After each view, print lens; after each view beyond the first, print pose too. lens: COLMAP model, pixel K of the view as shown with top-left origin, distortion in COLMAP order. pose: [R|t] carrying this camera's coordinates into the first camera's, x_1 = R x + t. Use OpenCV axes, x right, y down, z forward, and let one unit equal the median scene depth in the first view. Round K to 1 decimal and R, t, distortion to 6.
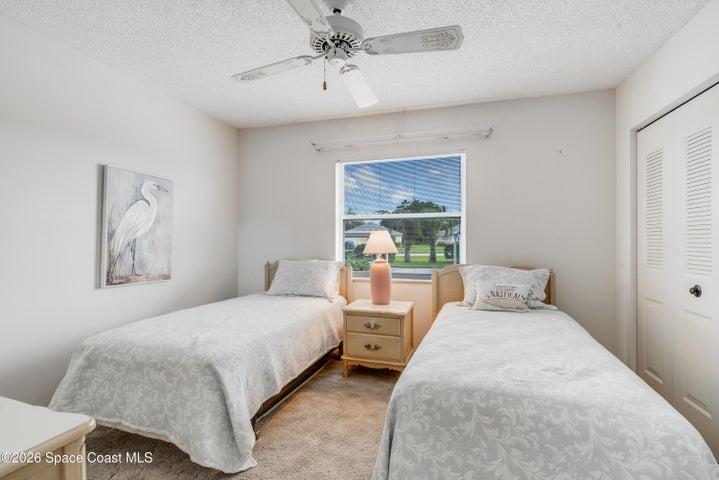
lens RADIAL K [[328.0, 0, 359.0], [0, 328.0, 241.9], [0, 0, 1]] dist [0.001398, 0.000221]
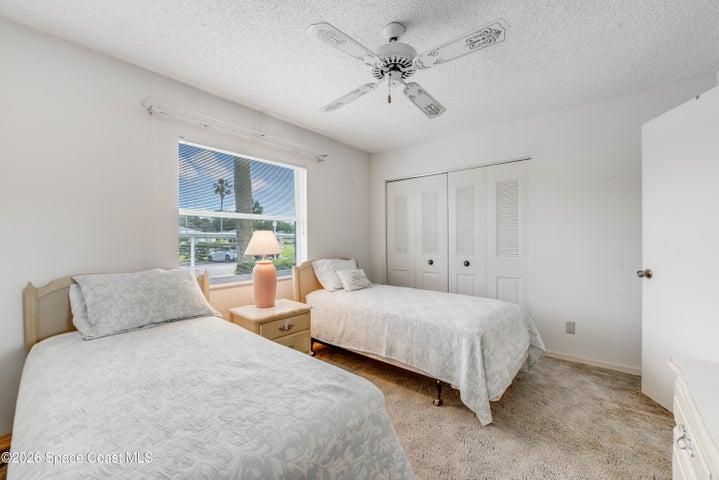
lens RADIAL K [[285.1, 0, 360.8], [0, 285.1, 238.6], [0, 0, 1]] dist [-0.003463, -0.000990]
pose [[0.390061, -0.000481, 0.920789, -0.598398], [0.003111, 0.999995, -0.000796, -0.009370], [-0.920784, 0.003174, 0.390060, 0.412605]]
